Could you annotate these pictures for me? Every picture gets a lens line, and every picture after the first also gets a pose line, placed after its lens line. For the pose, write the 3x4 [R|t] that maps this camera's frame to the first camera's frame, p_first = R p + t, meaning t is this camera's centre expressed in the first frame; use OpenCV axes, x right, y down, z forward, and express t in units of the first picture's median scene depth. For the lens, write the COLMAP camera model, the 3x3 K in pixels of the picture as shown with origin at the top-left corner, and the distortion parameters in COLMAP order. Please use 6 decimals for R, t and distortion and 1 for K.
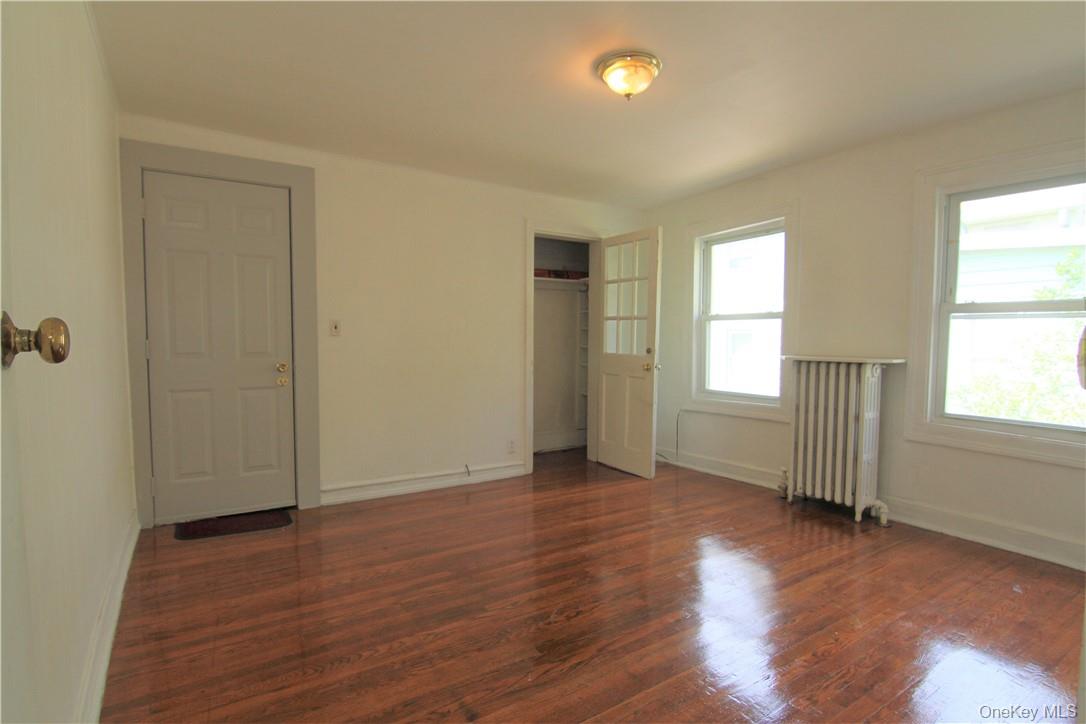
lens RADIAL K [[550.2, 0, 546.5], [0, 550.2, 369.9], [0, 0, 1]] dist [0.000753, -0.017011]
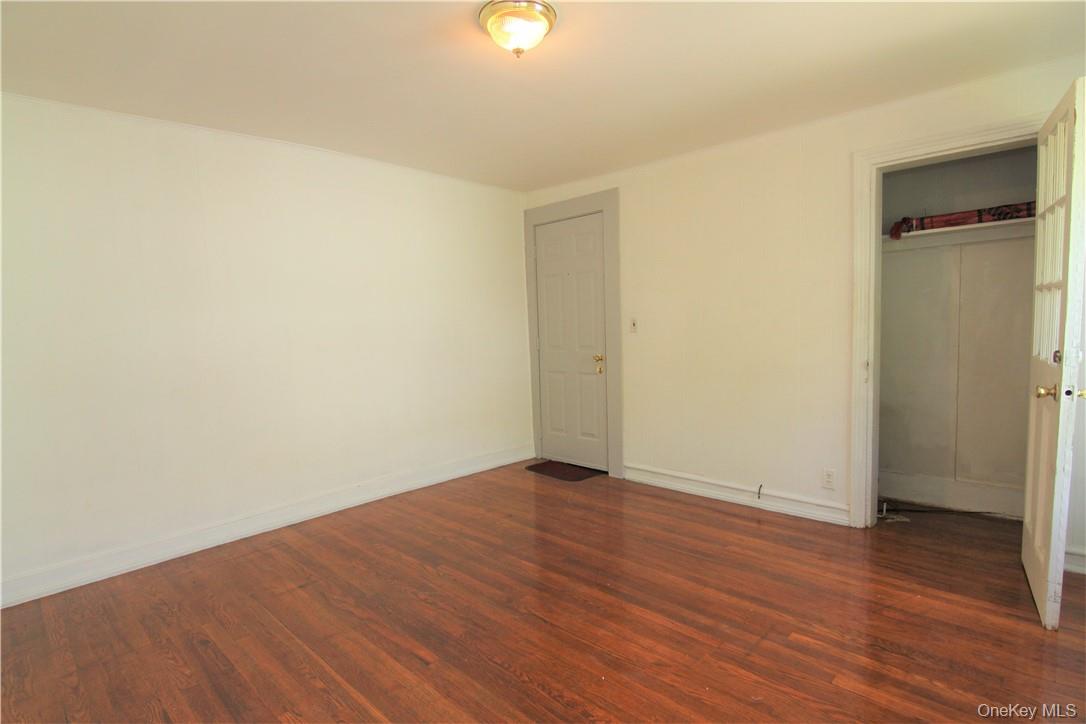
lens RADIAL K [[550.2, 0, 546.5], [0, 550.2, 369.9], [0, 0, 1]] dist [0.000753, -0.017011]
pose [[0.207800, 0.067426, -0.975845, 0.711489], [-0.022019, 0.997691, 0.064247, -0.056107], [0.977924, 0.008137, 0.208804, 0.625168]]
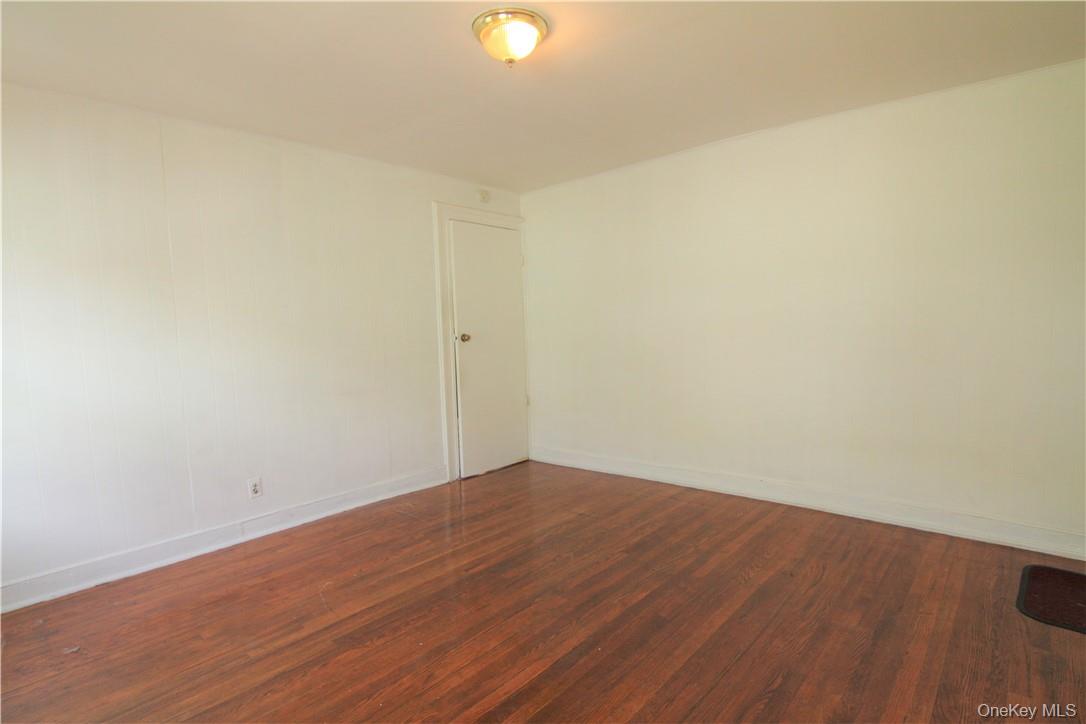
lens RADIAL K [[550.2, 0, 546.5], [0, 550.2, 369.9], [0, 0, 1]] dist [0.000753, -0.017011]
pose [[-0.966682, 0.043723, -0.252217, 0.235889], [0.007568, 0.989755, 0.142573, -0.106864], [0.255867, 0.135915, -0.957110, 1.353304]]
